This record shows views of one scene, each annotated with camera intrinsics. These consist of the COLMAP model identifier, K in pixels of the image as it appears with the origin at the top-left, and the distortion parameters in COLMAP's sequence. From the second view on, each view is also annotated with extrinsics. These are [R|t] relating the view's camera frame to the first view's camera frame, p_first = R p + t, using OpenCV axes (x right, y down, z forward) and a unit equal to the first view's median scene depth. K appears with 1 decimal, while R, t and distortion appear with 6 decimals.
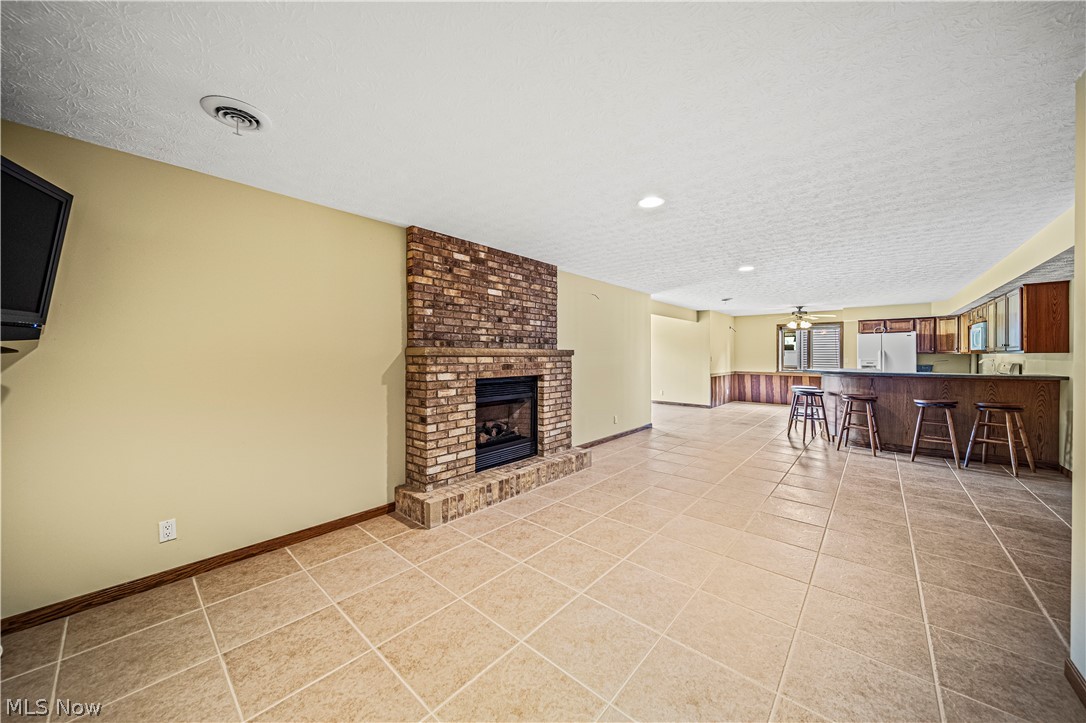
lens RADIAL K [[381.9, 0, 547.9], [0, 381.9, 353.6], [0, 0, 1]] dist [-0.001218, -0.000254]
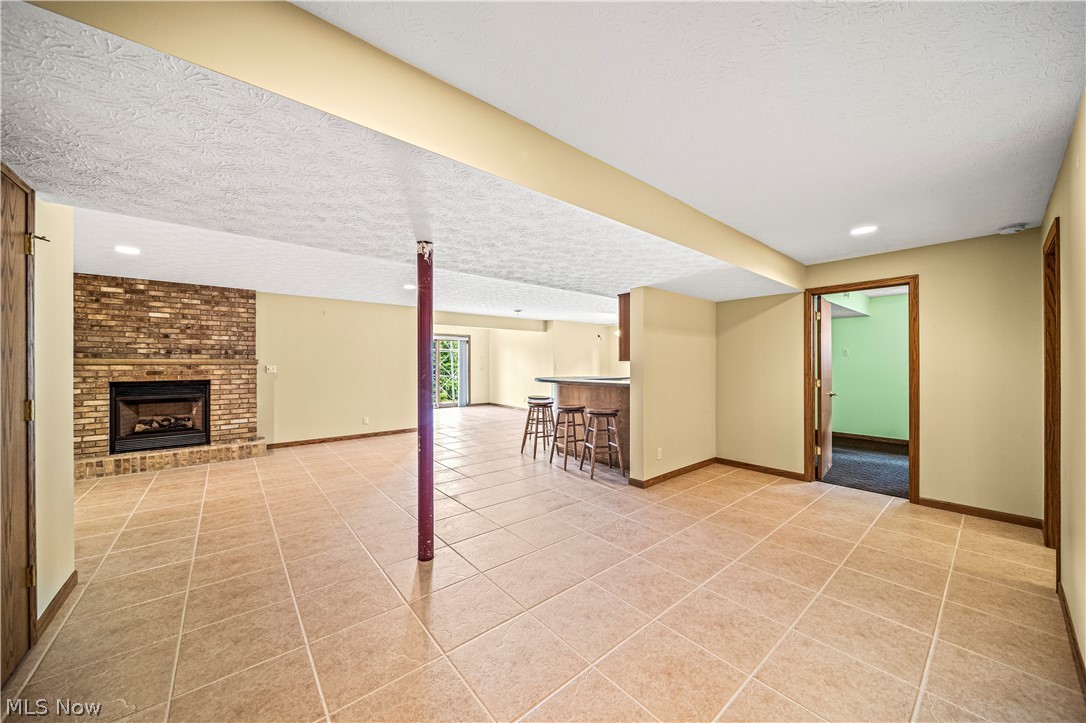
lens RADIAL K [[381.9, 0, 538.4], [0, 381.9, 359.7], [0, 0, 1]] dist [-0.001218, -0.000254]
pose [[0.989363, -0.002984, -0.145440, 1.273830], [0.002160, 0.999981, -0.005828, -0.000160], [0.145455, 0.005452, 0.989350, -0.078276]]
